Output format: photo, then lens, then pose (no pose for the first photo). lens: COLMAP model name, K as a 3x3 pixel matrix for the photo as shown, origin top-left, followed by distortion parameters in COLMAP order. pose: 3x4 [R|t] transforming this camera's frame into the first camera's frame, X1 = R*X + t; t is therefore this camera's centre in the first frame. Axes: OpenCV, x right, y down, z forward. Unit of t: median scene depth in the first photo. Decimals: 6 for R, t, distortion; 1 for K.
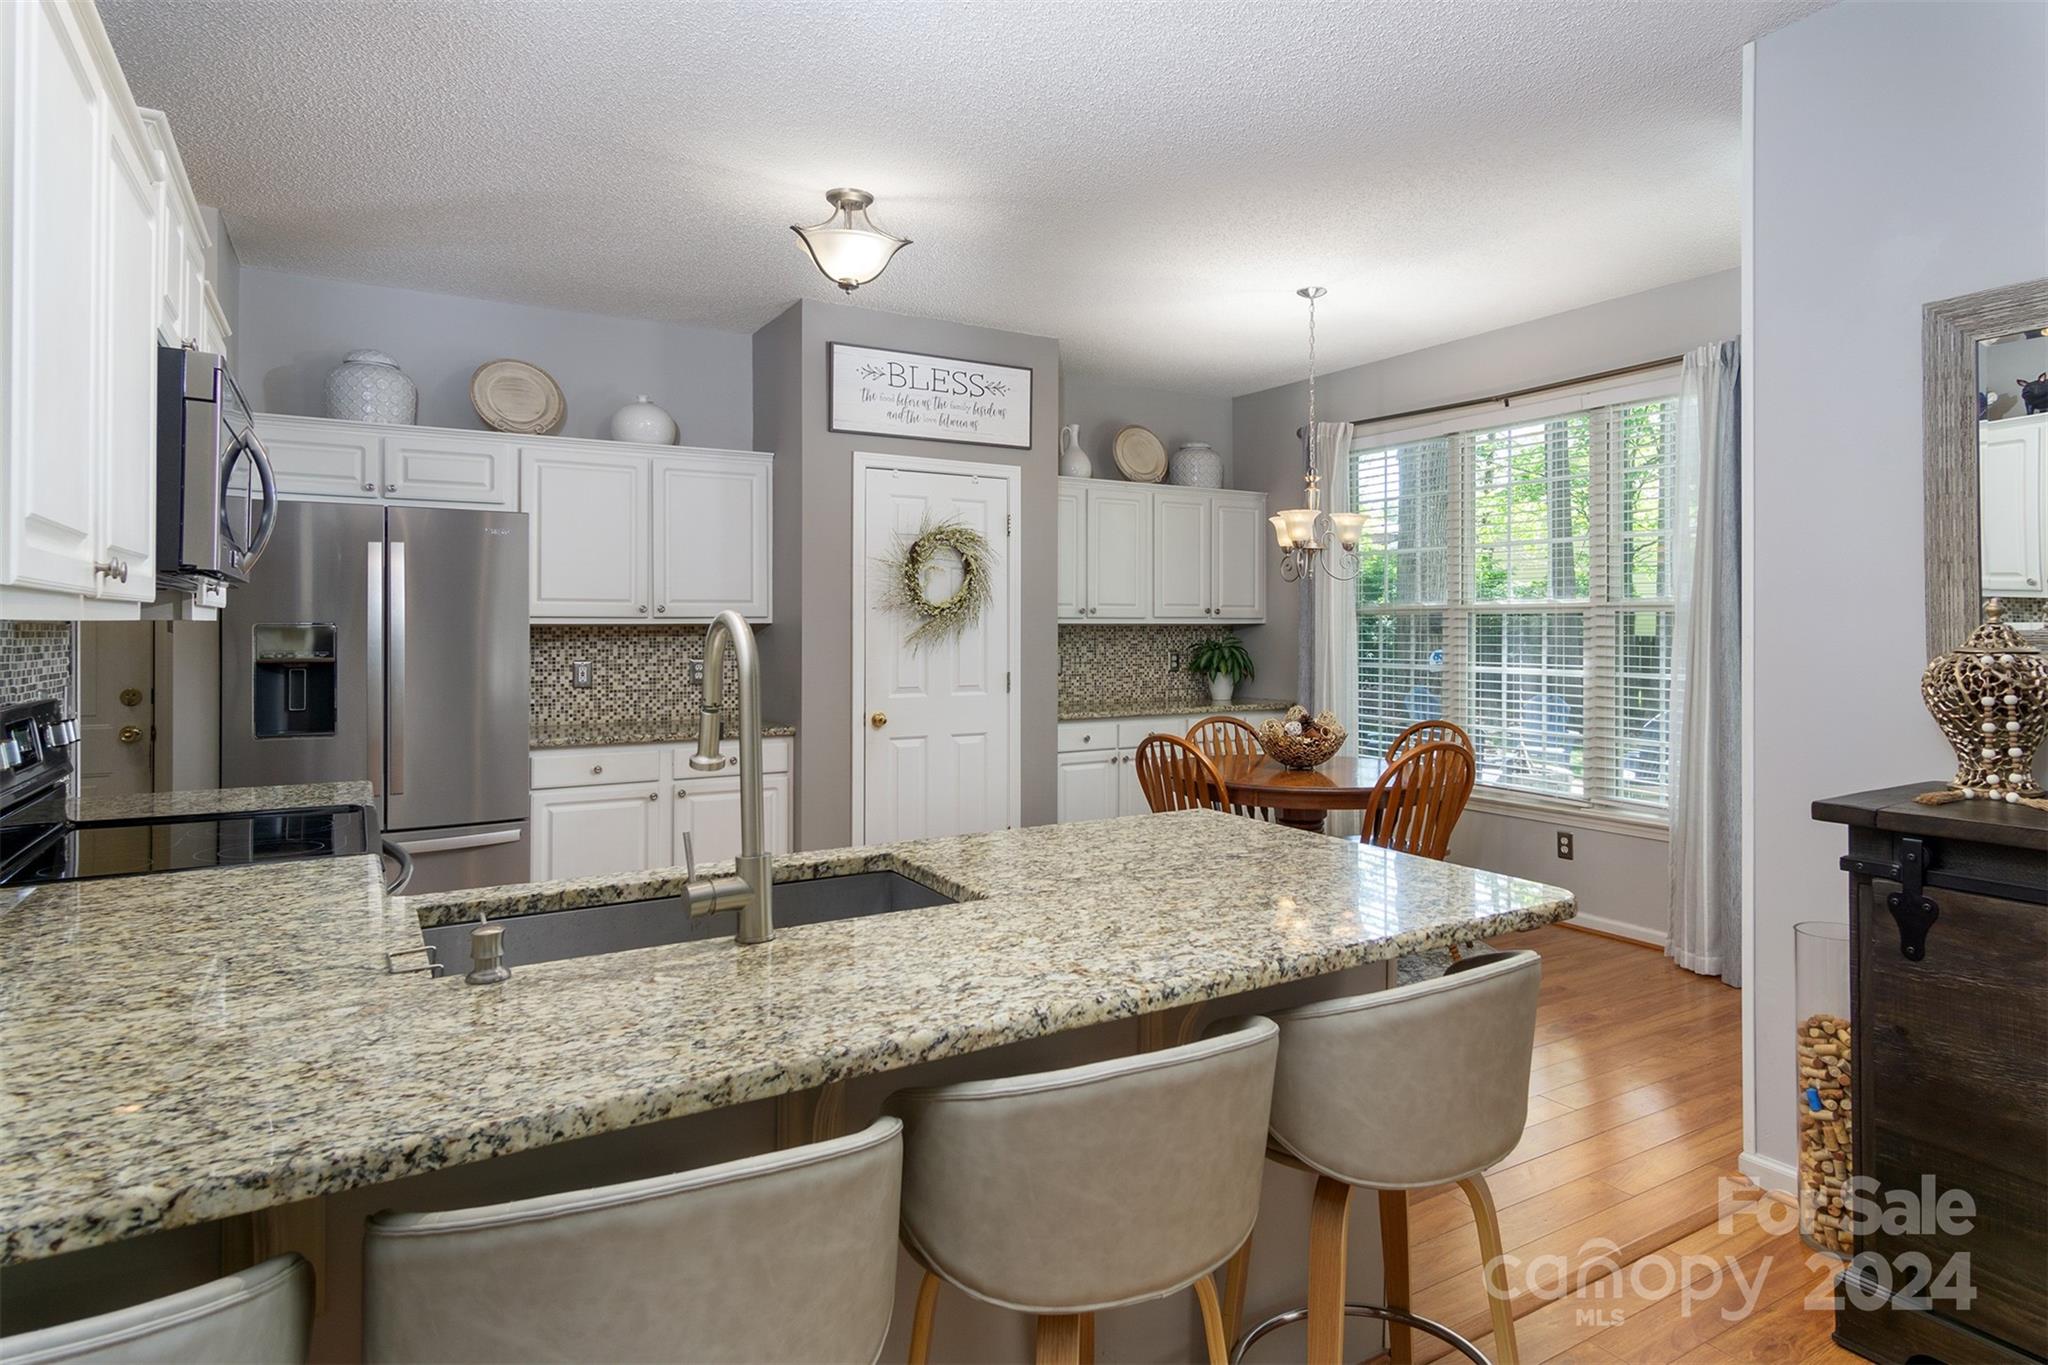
lens RADIAL K [[1082.6, 0, 1074.7], [0, 1082.6, 626.6], [0, 0, 1]] dist [0.002106, 0.003424]
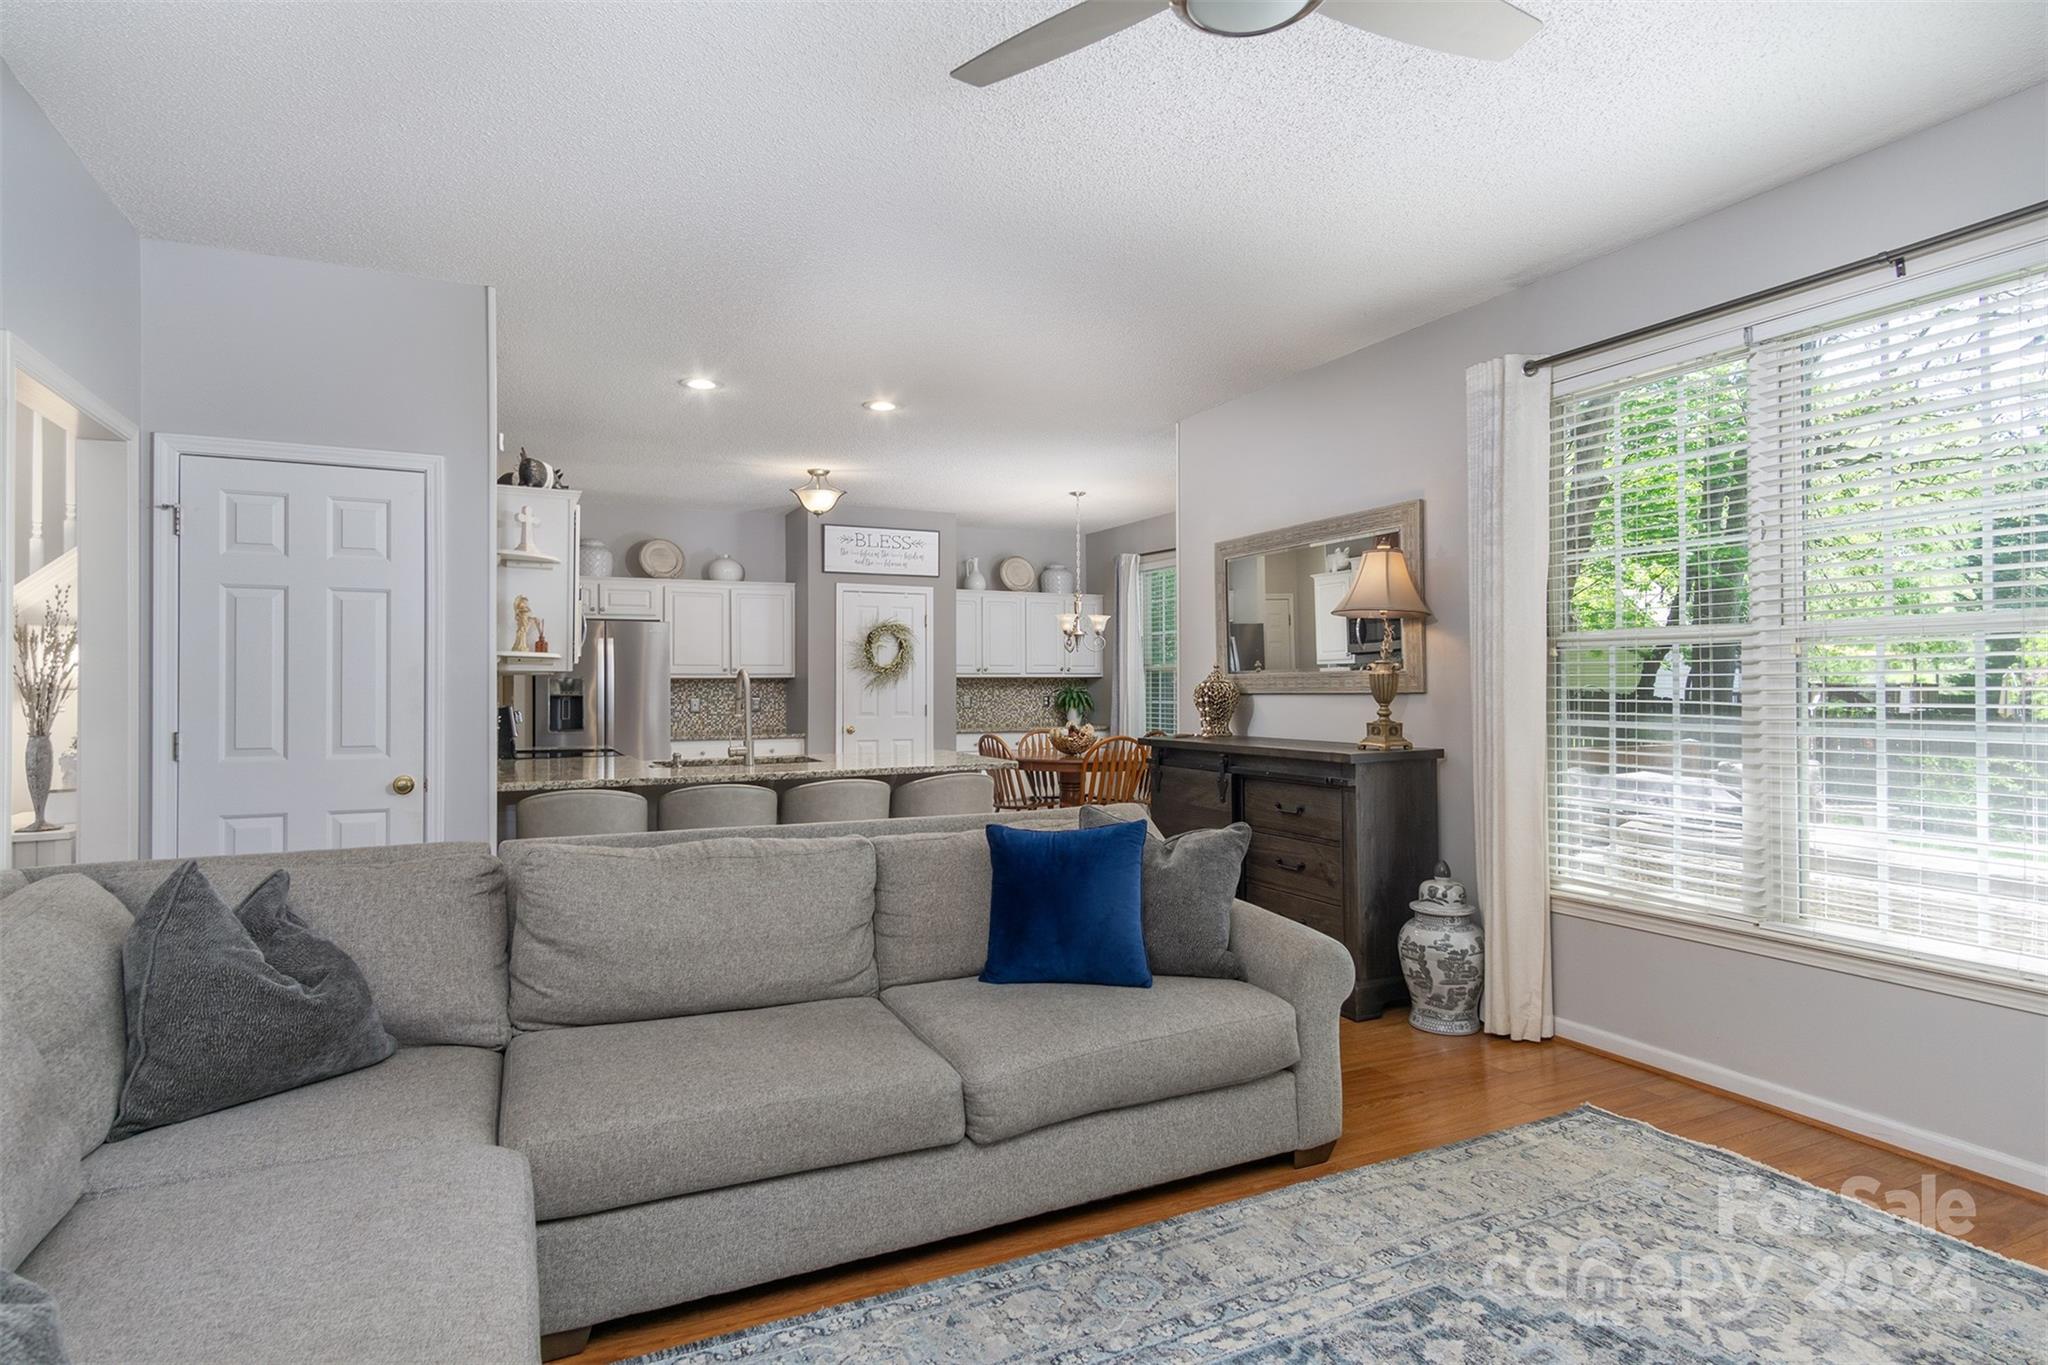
lens RADIAL K [[1082.6, 0, 1004.6], [0, 1082.6, 669.6], [0, 0, 1]] dist [0.002106, 0.003424]
pose [[0.990500, -0.006393, -0.137365, 0.310448], [0.003158, 0.999713, -0.023760, 0.027497], [0.137478, 0.023101, 0.990235, -0.728109]]
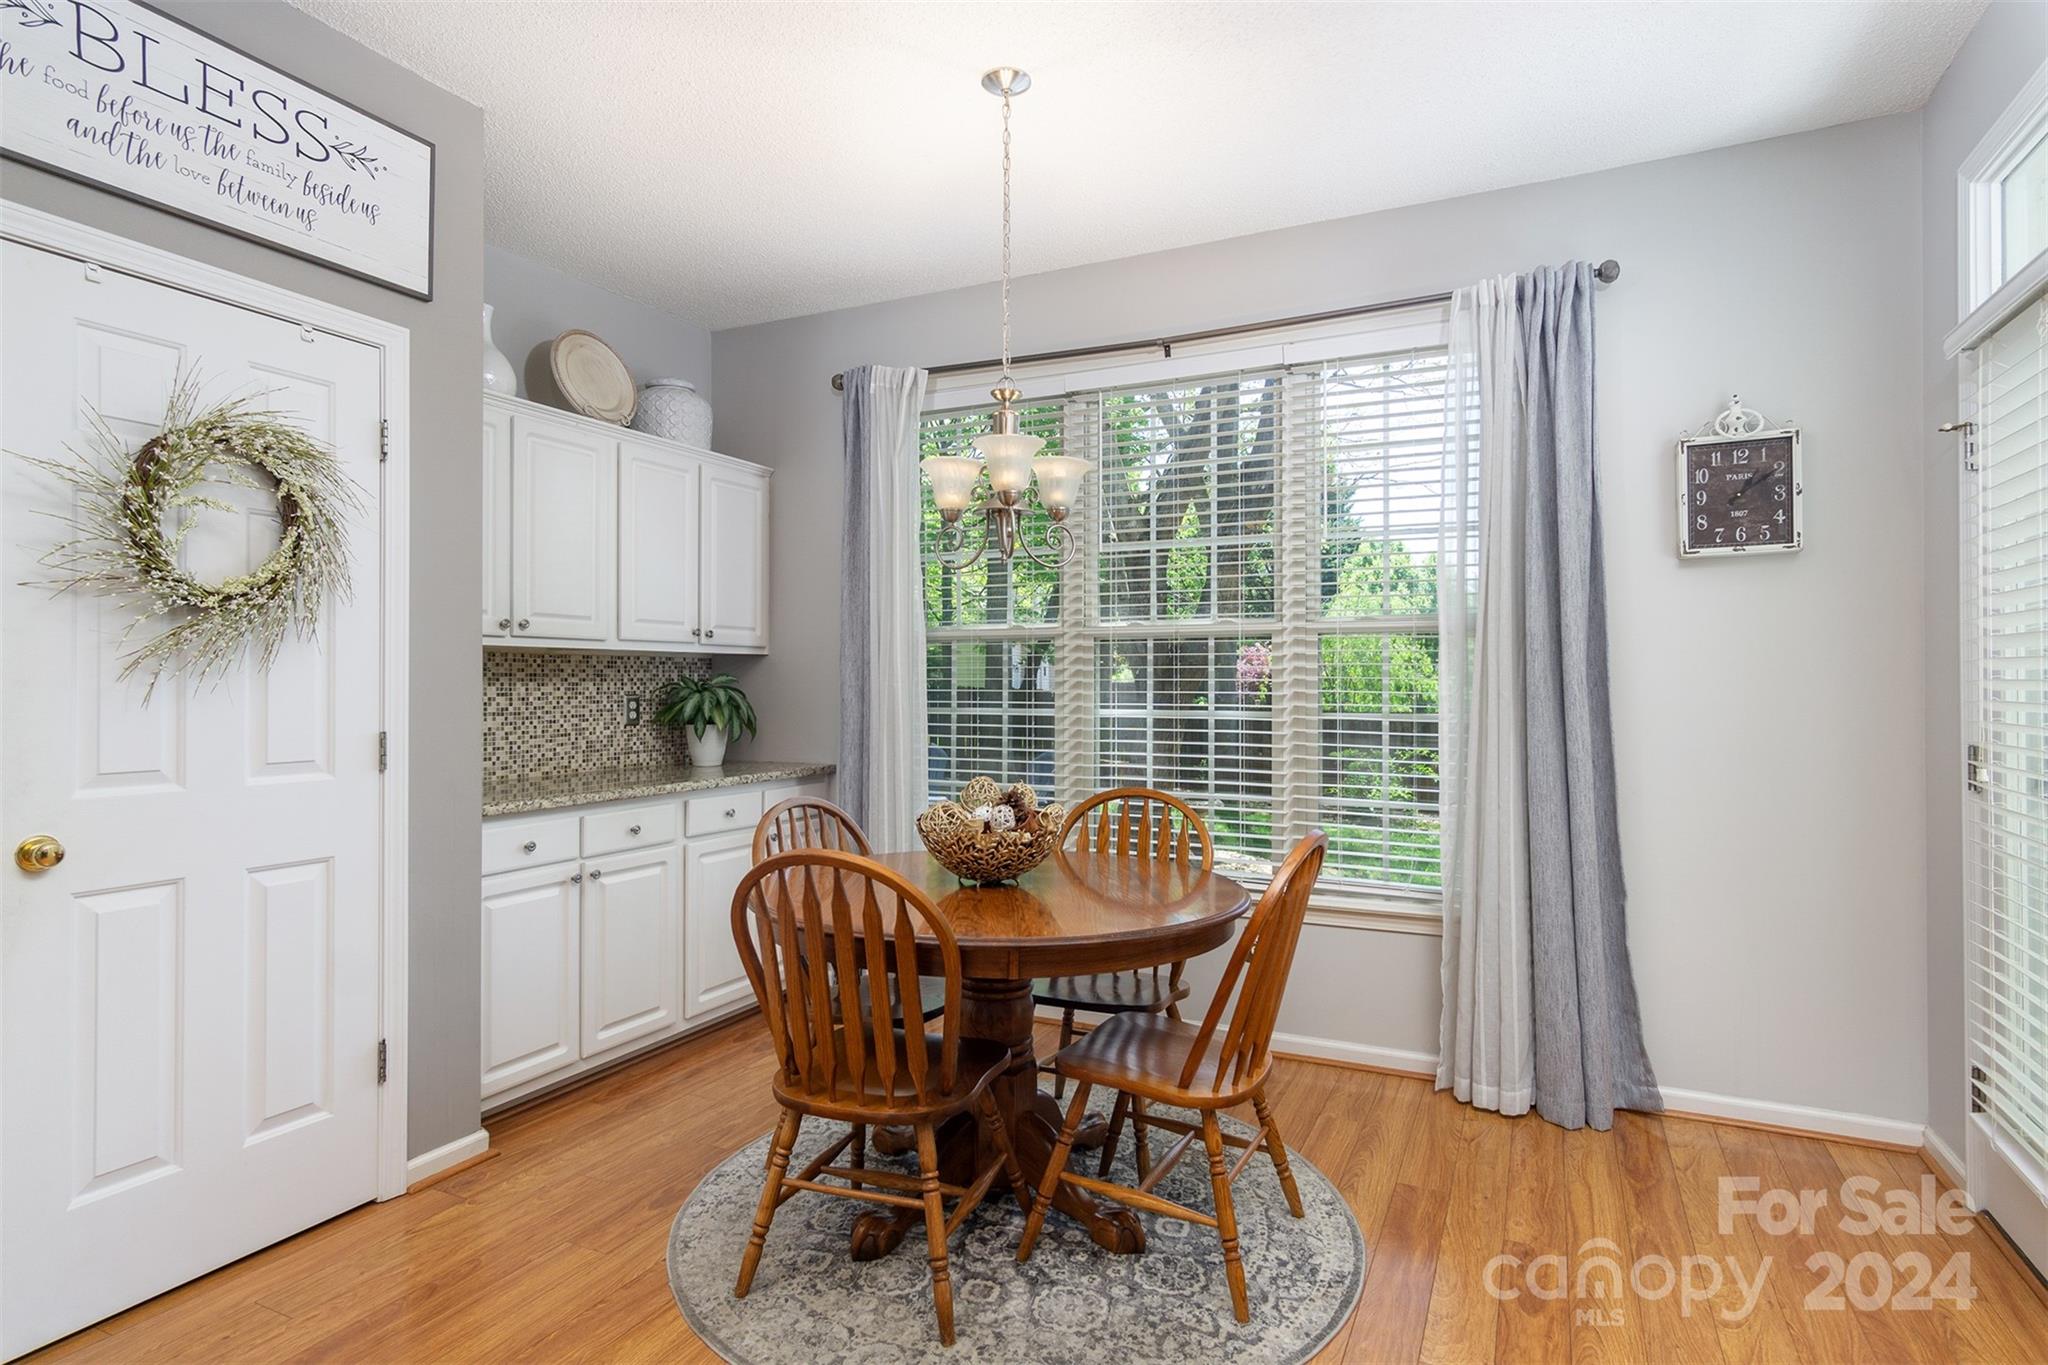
lens RADIAL K [[1082.6, 0, 1014.4], [0, 1082.6, 676.7], [0, 0, 1]] dist [0.002106, 0.003424]
pose [[0.848927, 0.002324, 0.528505, -0.079987], [-0.000877, 0.999995, -0.002989, 0.018224], [-0.528509, 0.002074, 0.848925, 0.427550]]
